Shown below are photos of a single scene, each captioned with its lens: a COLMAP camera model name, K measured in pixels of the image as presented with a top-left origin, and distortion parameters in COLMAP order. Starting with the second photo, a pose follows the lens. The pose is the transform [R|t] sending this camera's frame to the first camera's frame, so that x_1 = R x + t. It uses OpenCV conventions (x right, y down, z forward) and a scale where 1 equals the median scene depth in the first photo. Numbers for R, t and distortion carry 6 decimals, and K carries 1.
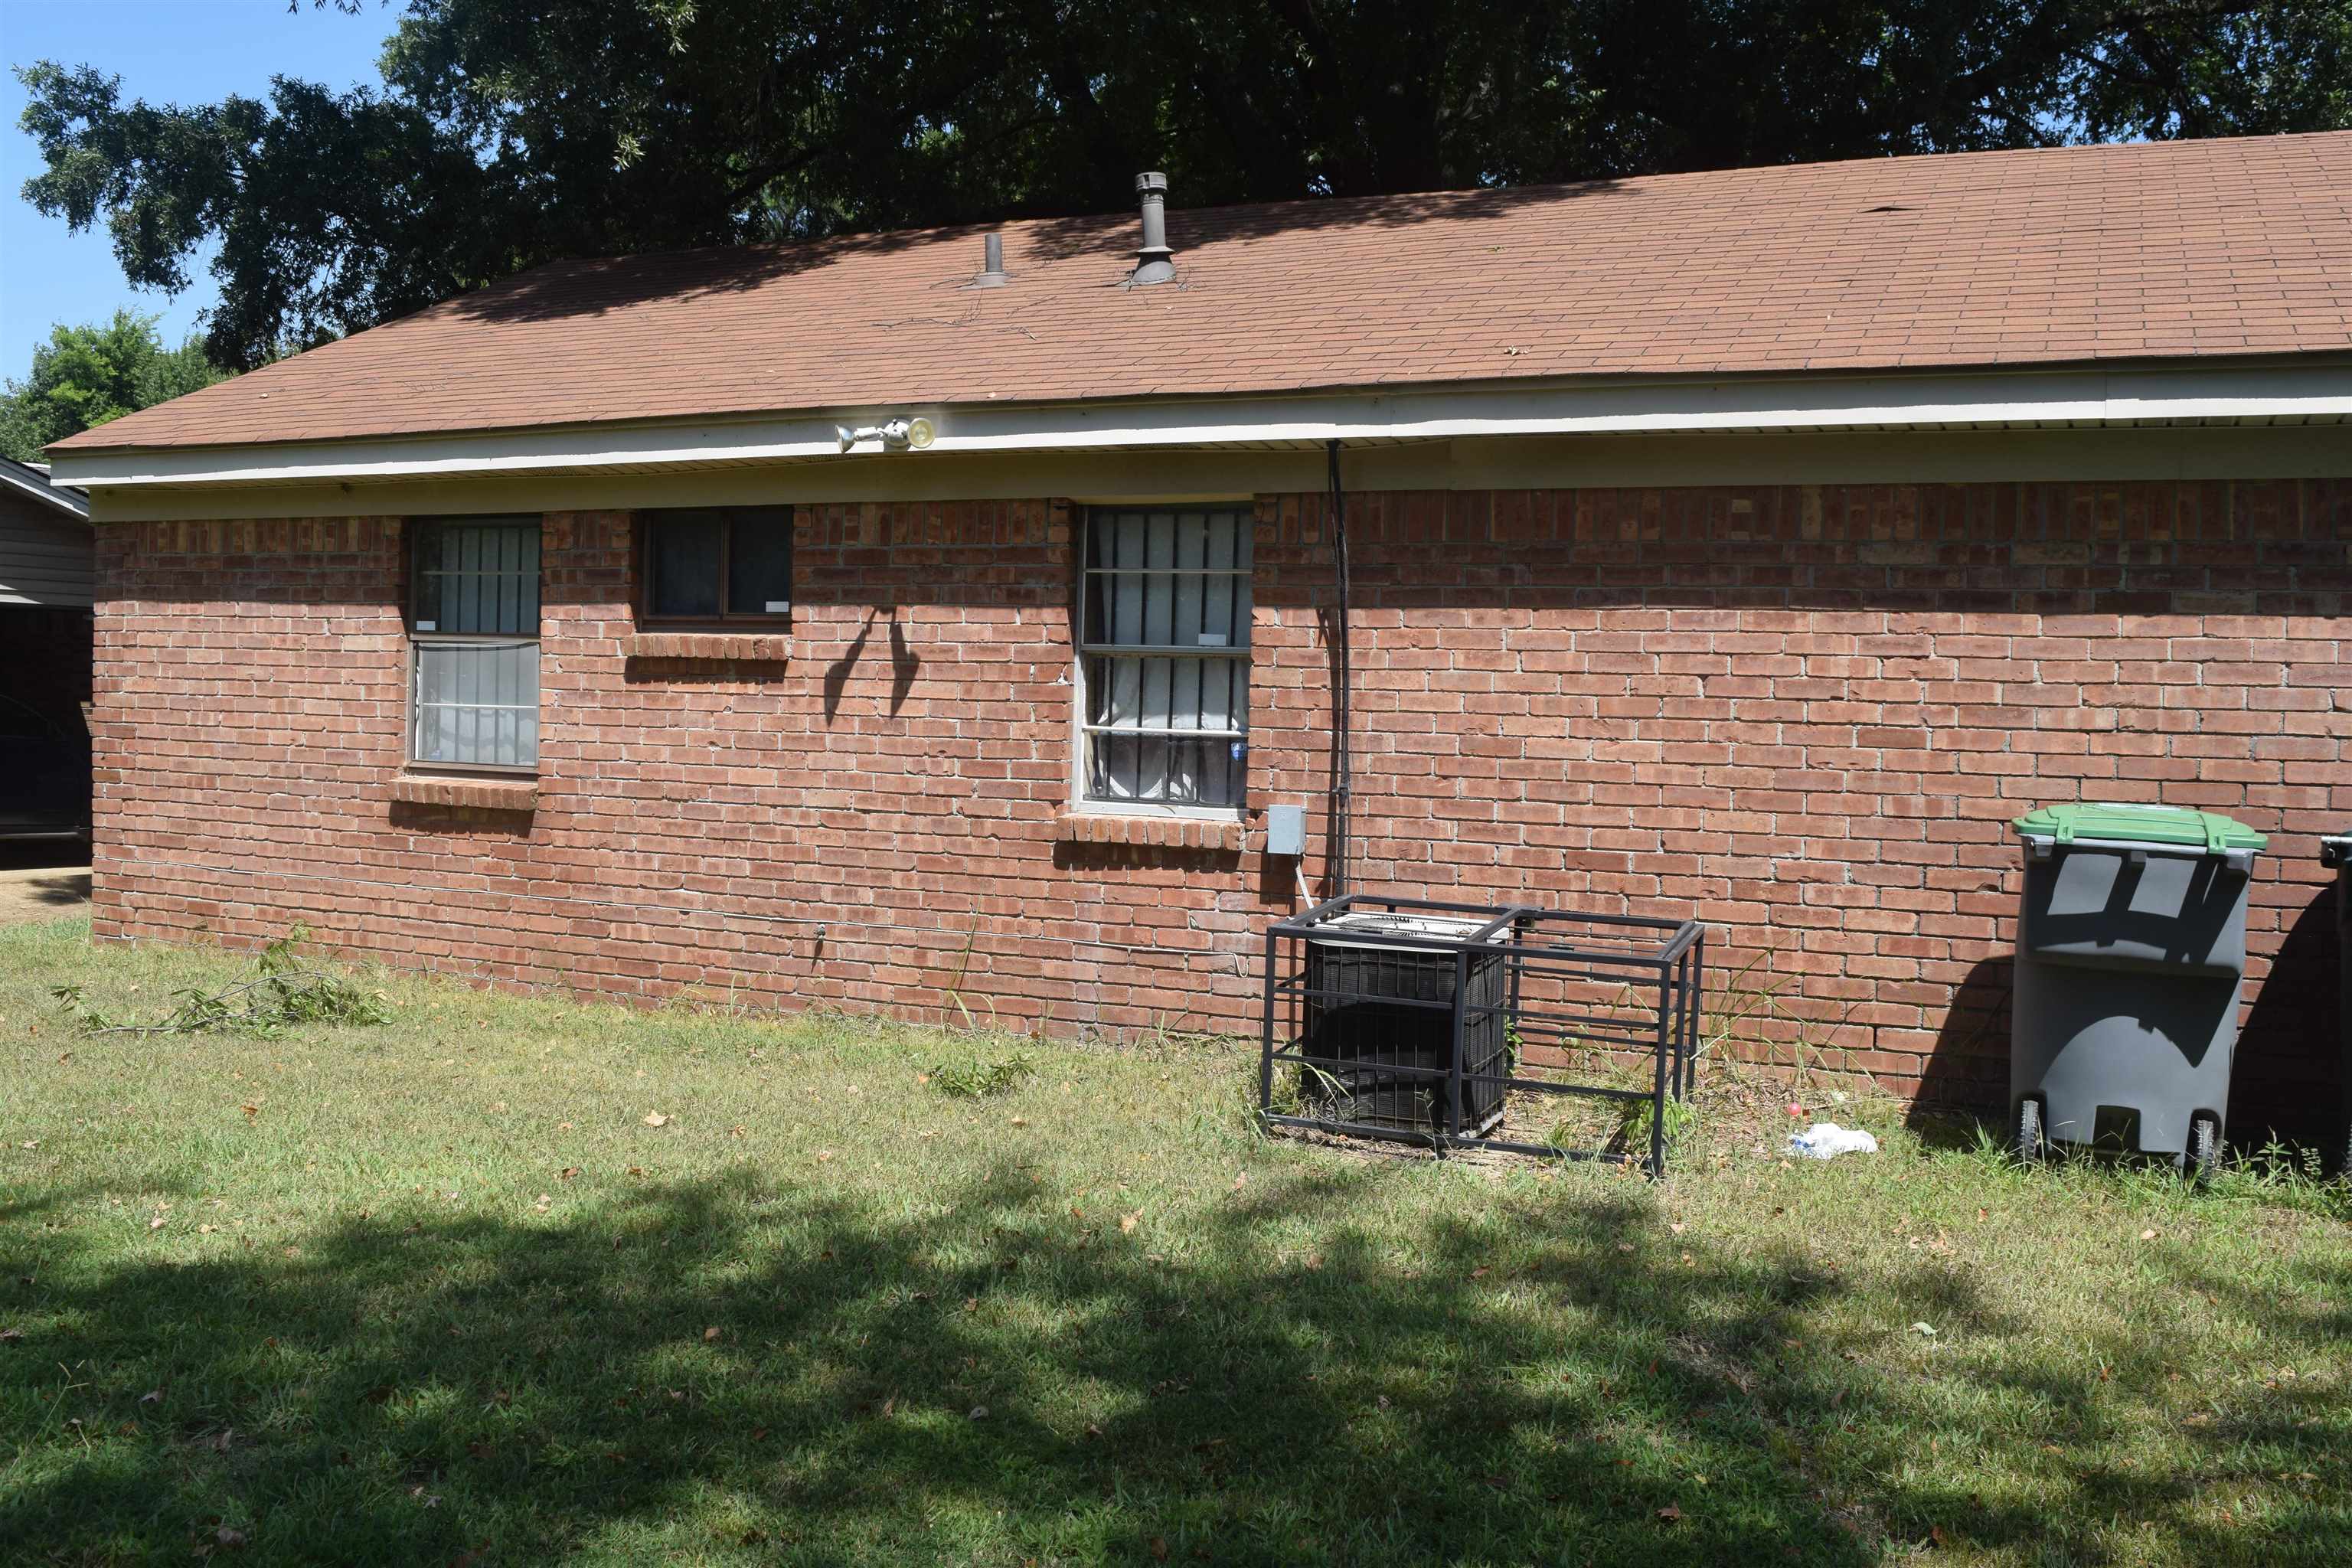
lens RADIAL K [[2065.1, 0, 1174.6], [0, 2065.1, 783.9], [0, 0, 1]] dist [-0.089932, 0.026576]
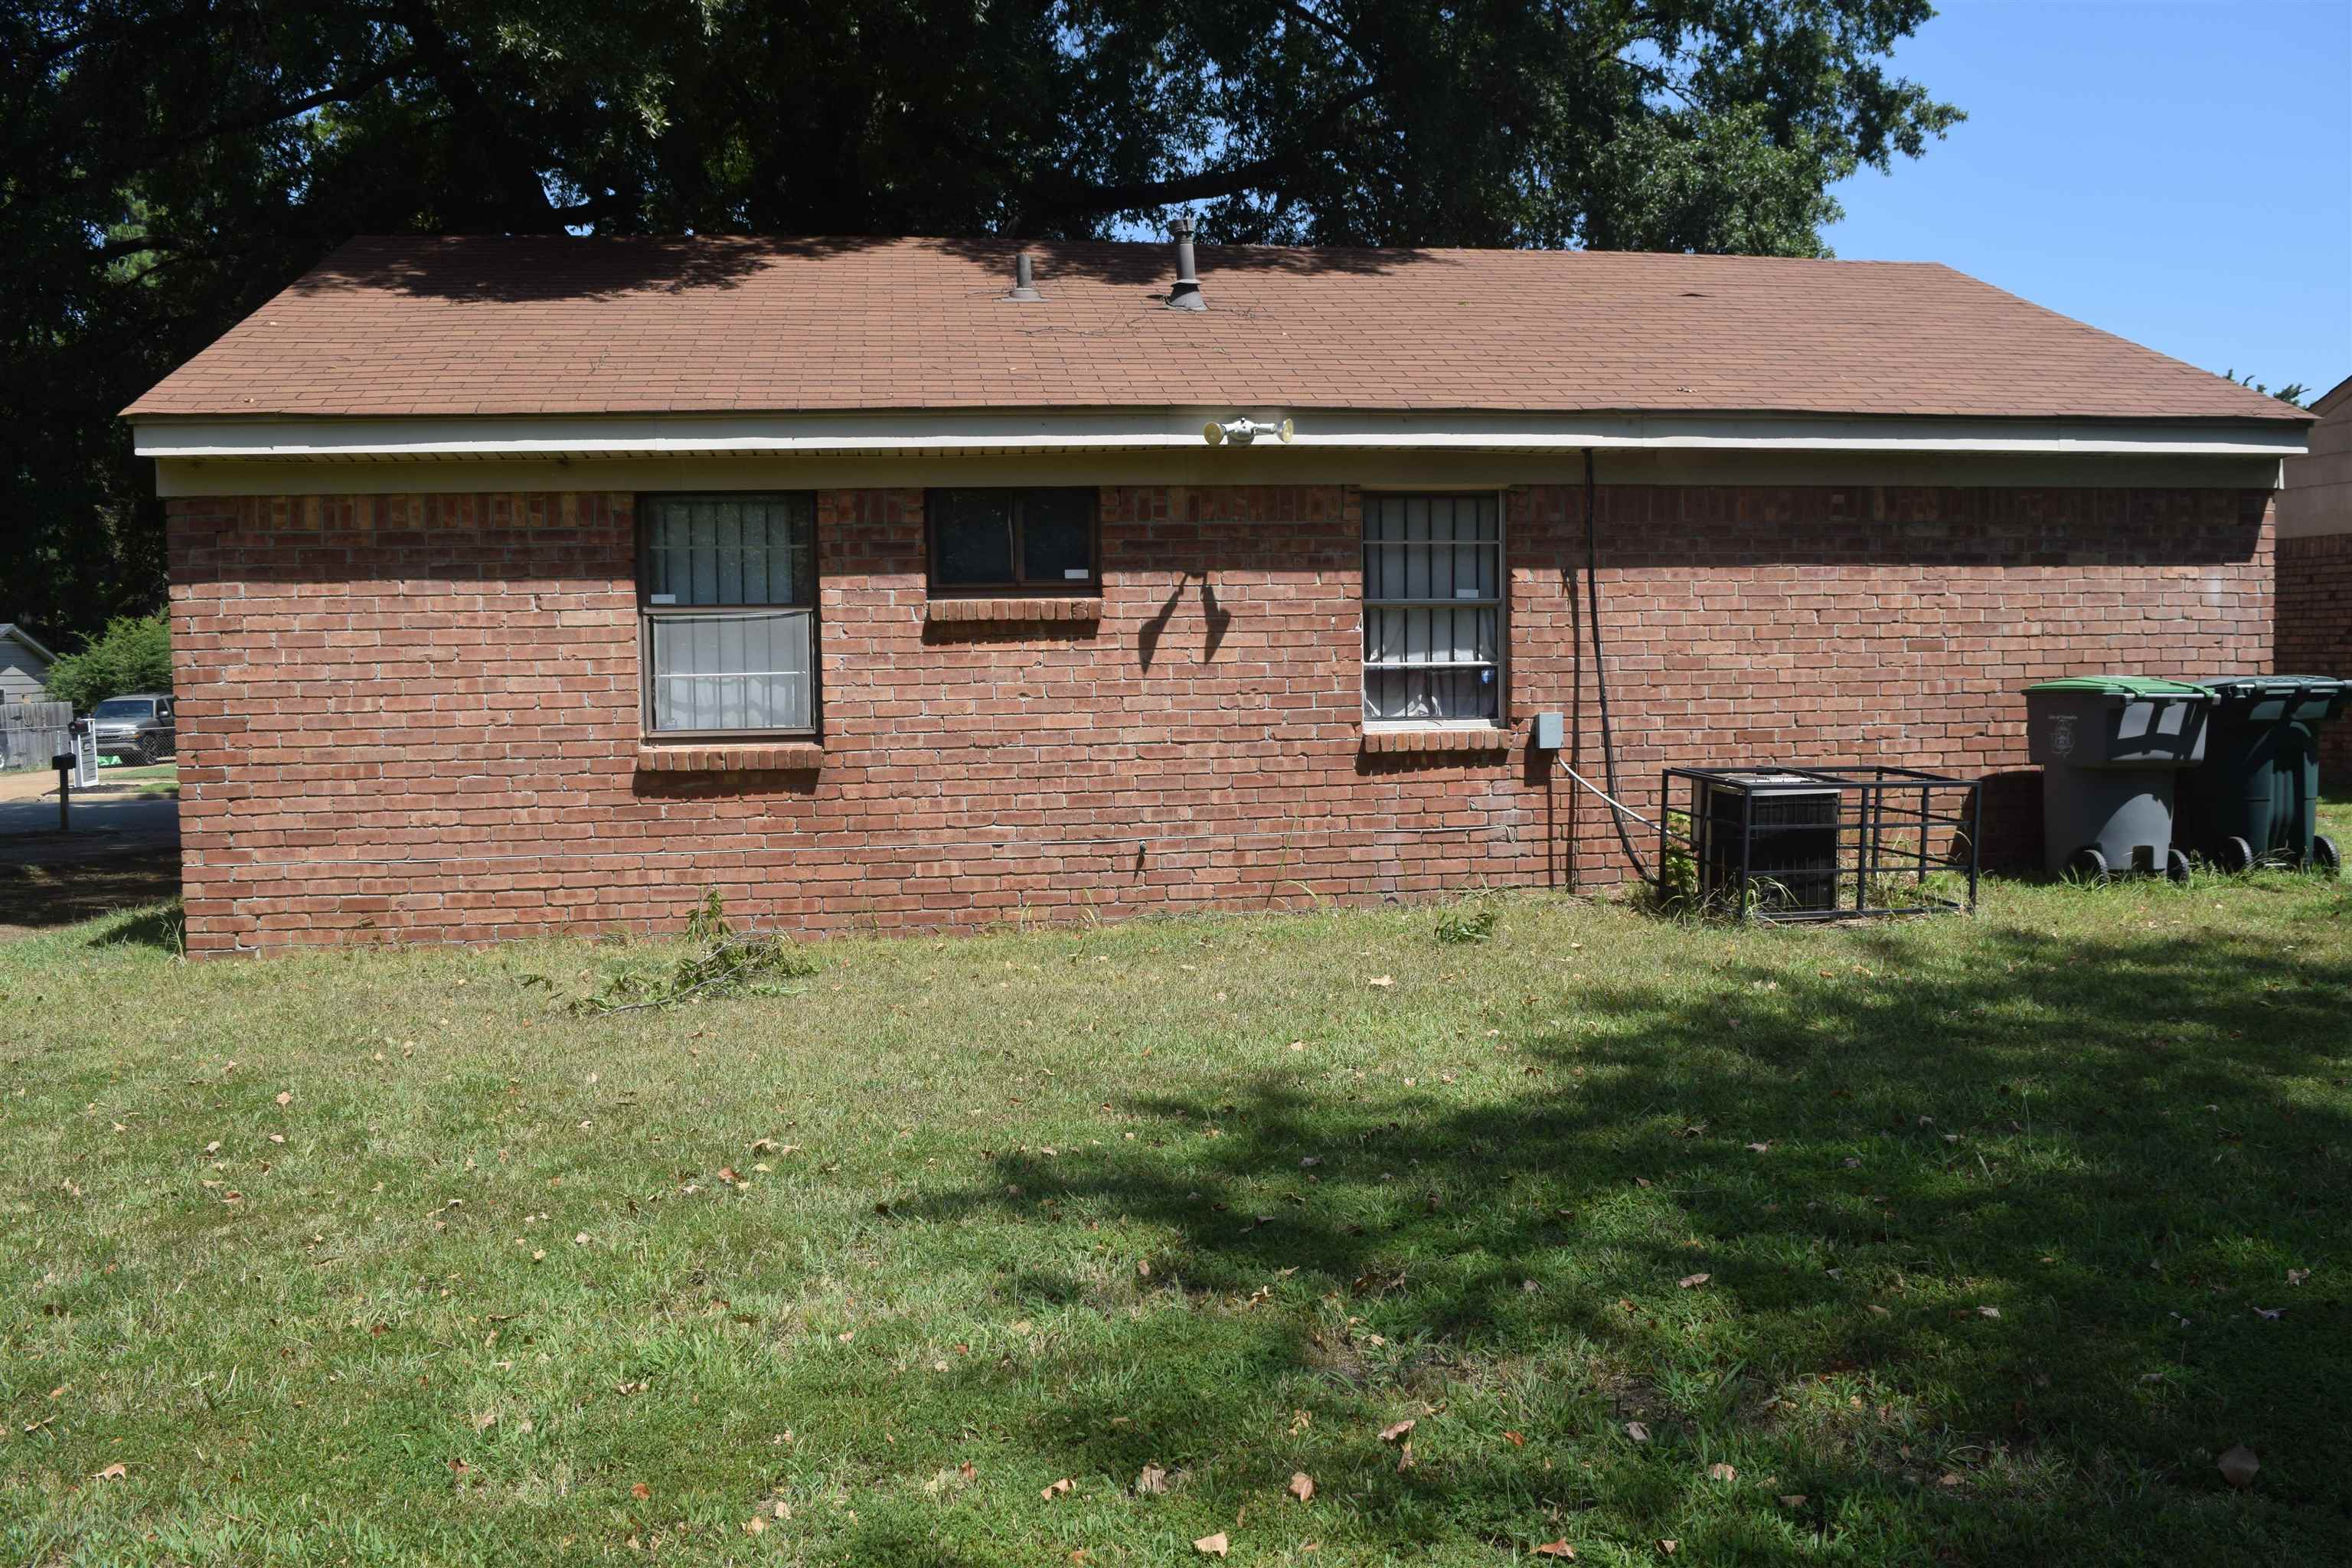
lens RADIAL K [[1849.9, 0, 1173.2], [0, 1849.9, 784.7], [0, 0, 1]] dist [-0.098546, 0.026420]
pose [[0.838599, -0.075541, 0.539487, -0.769310], [0.062215, 0.997140, 0.042914, -0.009456], [-0.541186, -0.002424, 0.840900, 0.098683]]
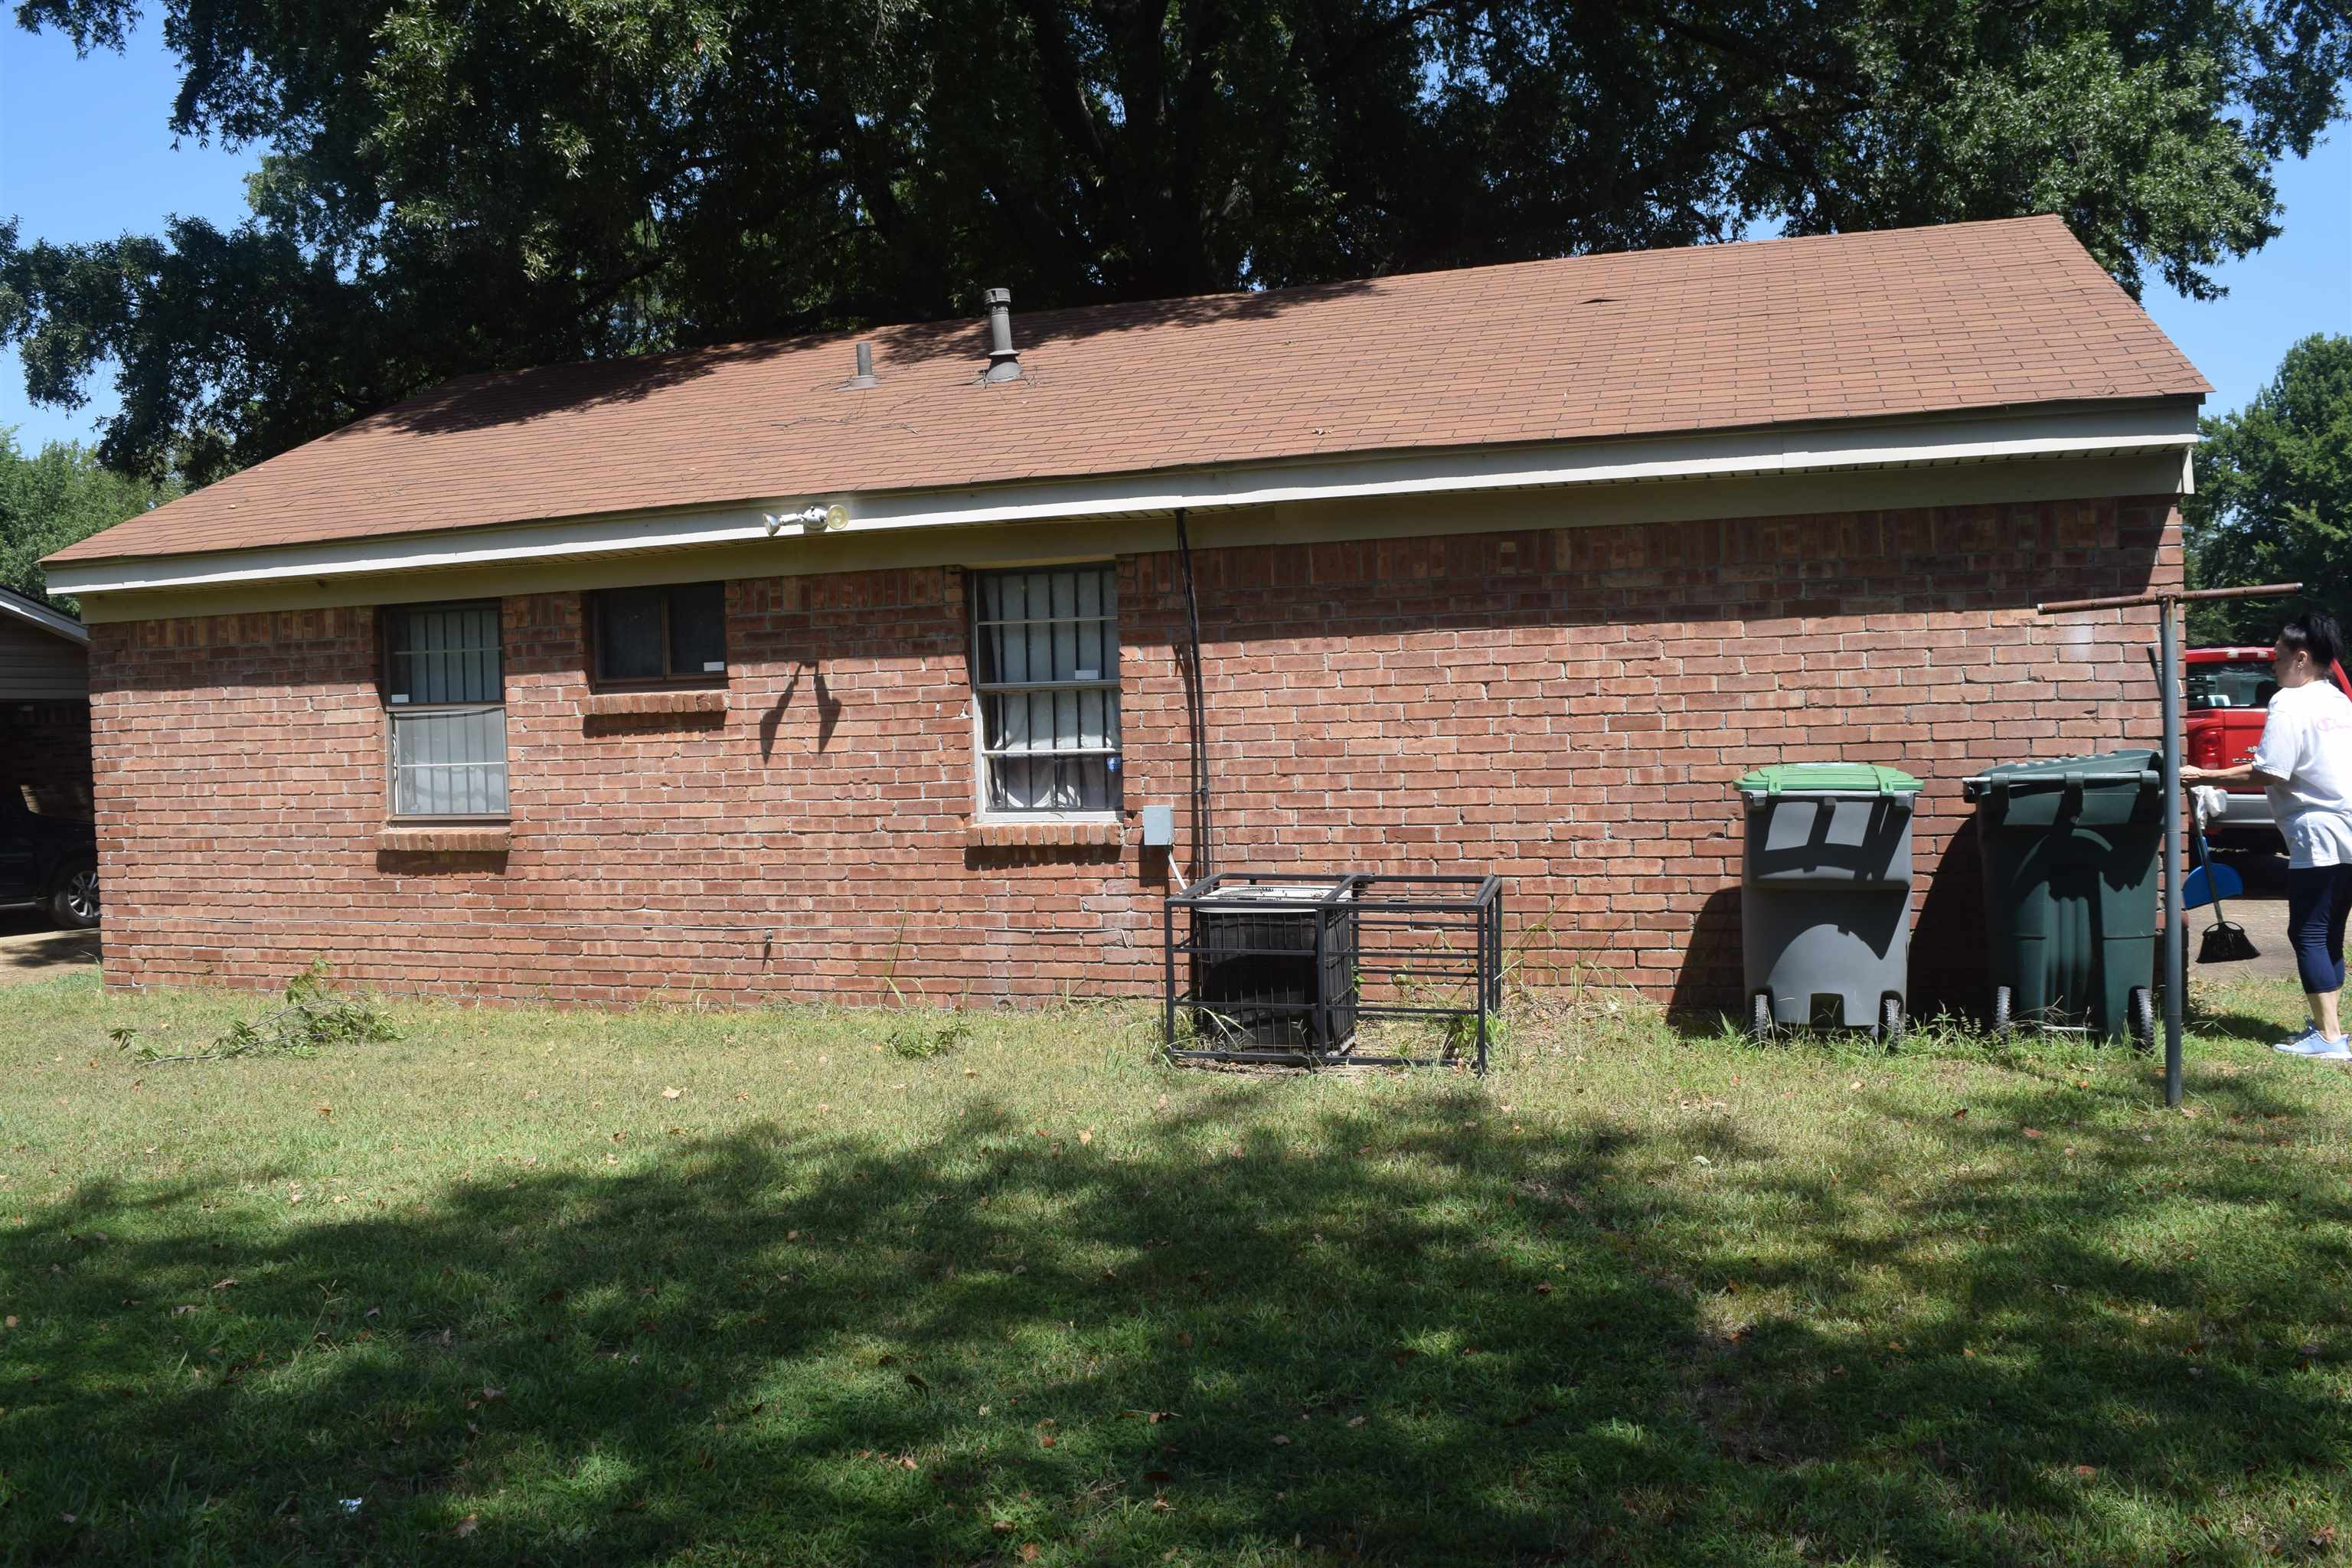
lens RADIAL K [[1849.9, 0, 1169.7], [0, 1849.9, 785.3], [0, 0, 1]] dist [-0.098546, 0.026420]
pose [[0.992453, -0.059529, 0.107203, -0.052773], [0.060293, 0.998173, -0.003901, 0.002806], [-0.106775, 0.010335, 0.994229, -0.092576]]
